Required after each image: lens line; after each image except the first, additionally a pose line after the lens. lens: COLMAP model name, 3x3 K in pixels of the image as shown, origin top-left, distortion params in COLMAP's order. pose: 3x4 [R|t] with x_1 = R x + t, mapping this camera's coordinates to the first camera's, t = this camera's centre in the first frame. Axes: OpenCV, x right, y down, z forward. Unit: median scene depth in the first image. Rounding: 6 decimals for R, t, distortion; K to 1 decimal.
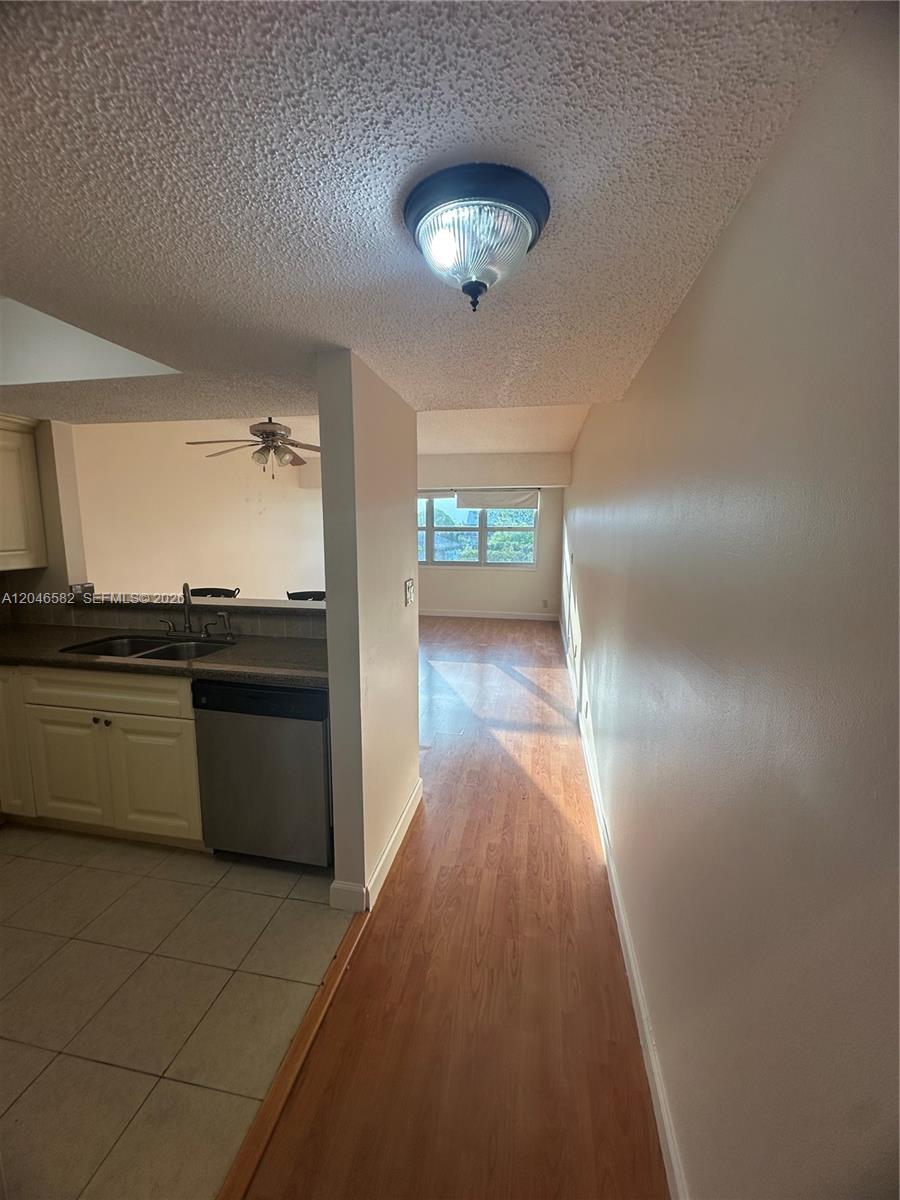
lens RADIAL K [[477.8, 0, 448.6], [0, 477.8, 597.6], [0, 0, 1]] dist [-0.004085, 0.000543]
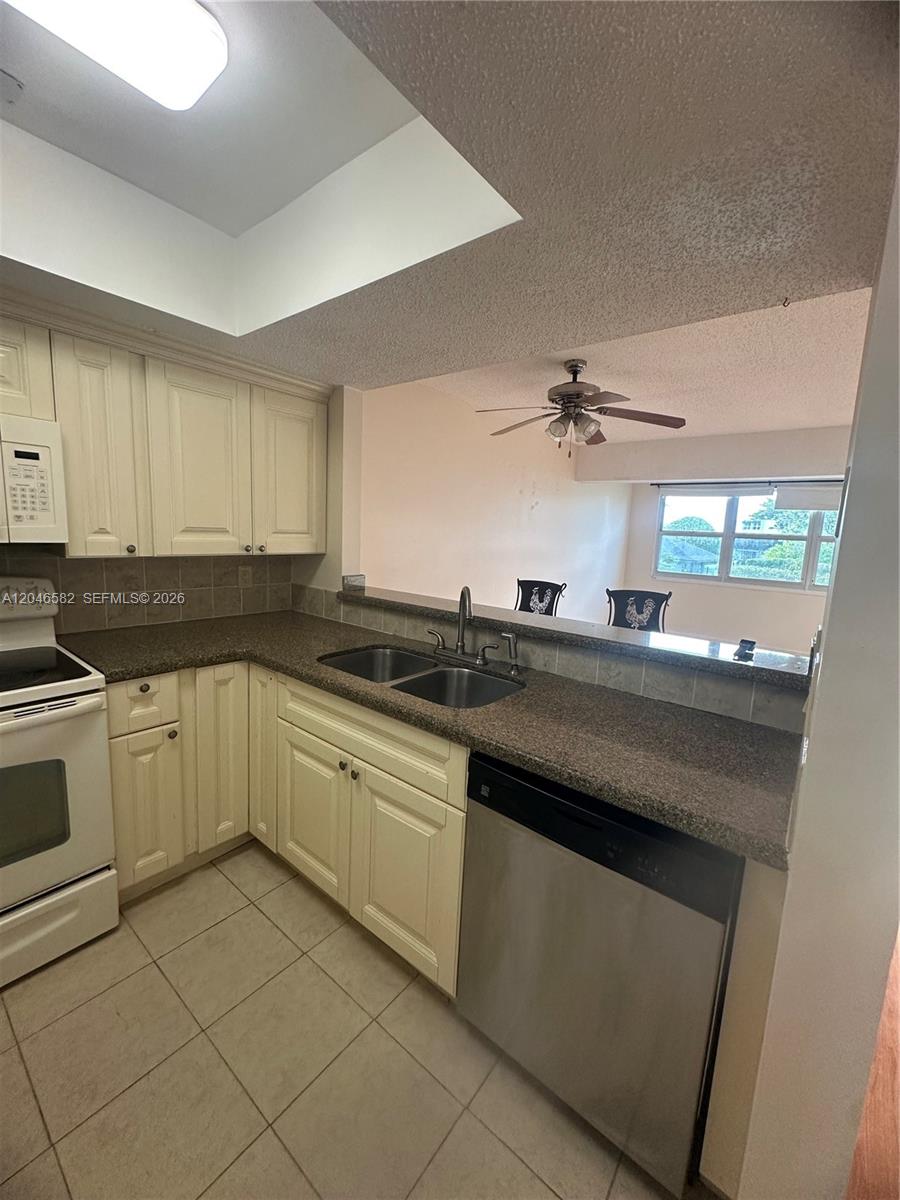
lens RADIAL K [[477.8, 0, 448.6], [0, 477.8, 597.6], [0, 0, 1]] dist [-0.004085, 0.000543]
pose [[0.881004, 0.100746, -0.462258, -0.206892], [-0.105769, 0.994276, 0.015112, -0.018884], [0.461134, 0.035579, 0.886617, 0.303656]]
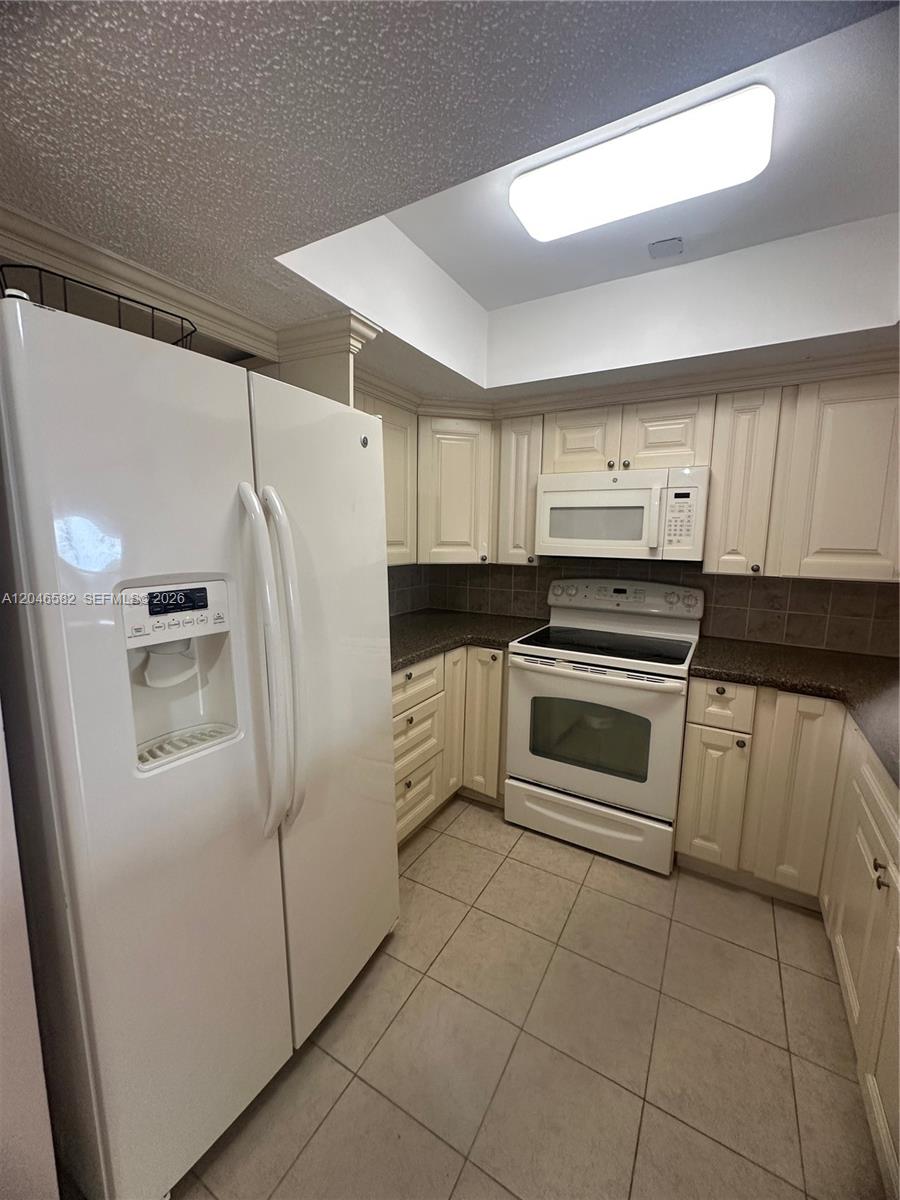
lens RADIAL K [[477.8, 0, 448.6], [0, 477.8, 597.6], [0, 0, 1]] dist [-0.004085, 0.000543]
pose [[-0.343455, 0.115687, -0.932017, -0.077369], [-0.148702, 0.973167, 0.175593, -0.042646], [0.927322, 0.198901, -0.317036, 0.481157]]
